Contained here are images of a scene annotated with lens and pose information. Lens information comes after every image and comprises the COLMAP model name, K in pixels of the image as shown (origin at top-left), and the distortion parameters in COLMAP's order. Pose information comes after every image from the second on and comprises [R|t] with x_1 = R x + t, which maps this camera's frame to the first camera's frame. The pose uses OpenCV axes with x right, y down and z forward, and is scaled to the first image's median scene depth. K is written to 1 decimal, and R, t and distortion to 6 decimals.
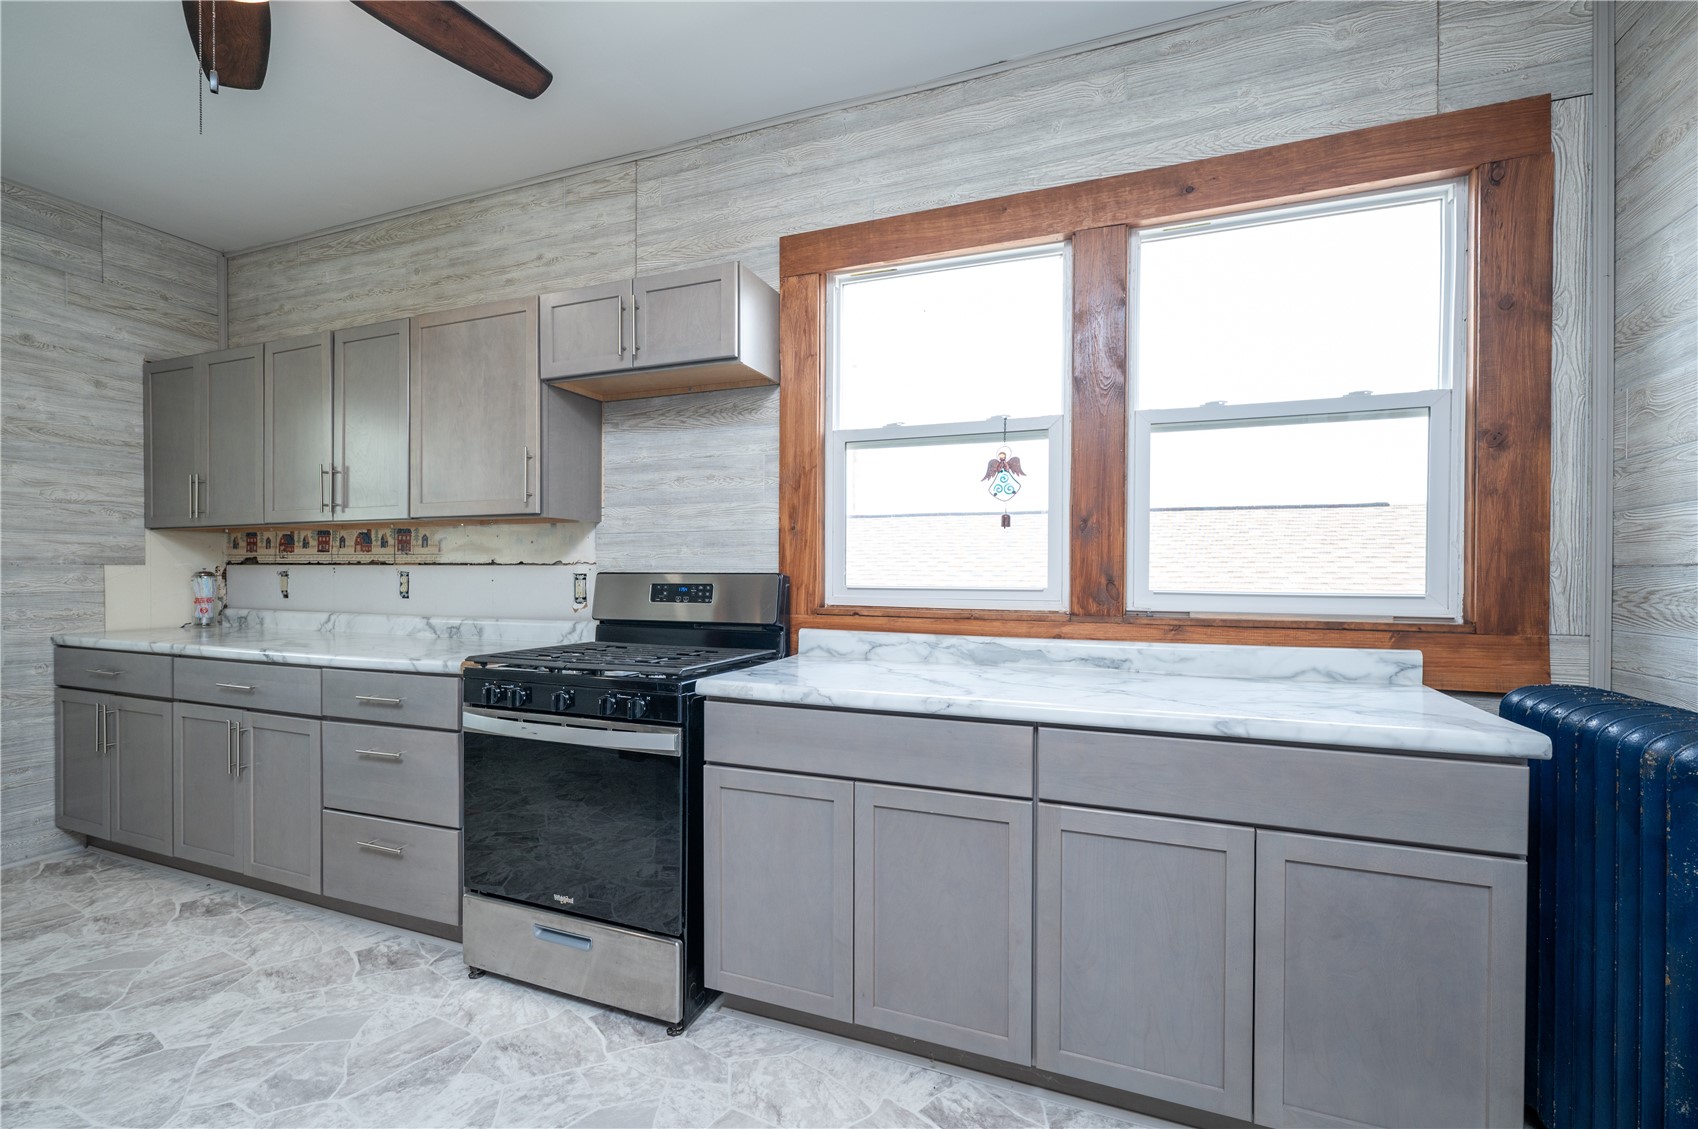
lens RADIAL K [[718.0, 0, 842.2], [0, 718.0, 568.3], [0, 0, 1]] dist [-0.002734, 0.000799]
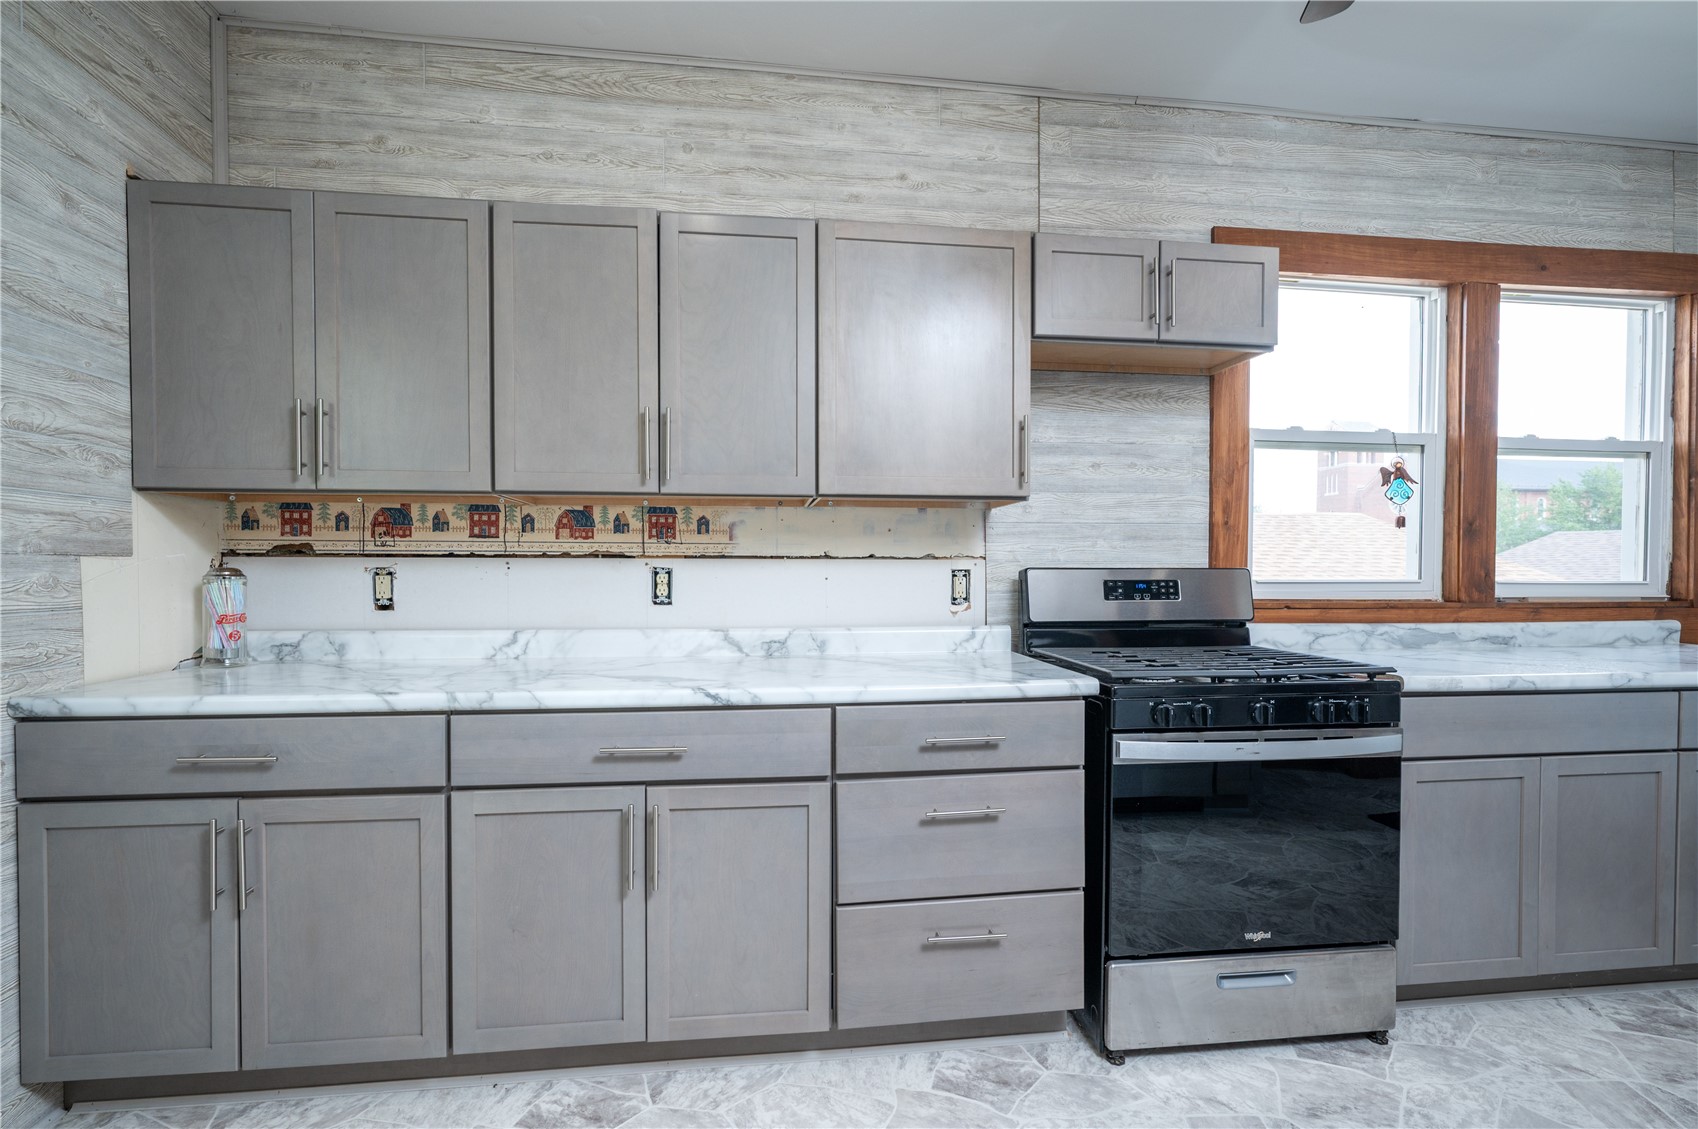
lens RADIAL K [[718.0, 0, 841.5], [0, 718.0, 569.6], [0, 0, 1]] dist [-0.002734, 0.000799]
pose [[0.884329, -0.004012, 0.466848, -0.983334], [-0.001181, 0.999941, 0.010831, -0.001352], [-0.466864, -0.010129, 0.884271, 0.359667]]
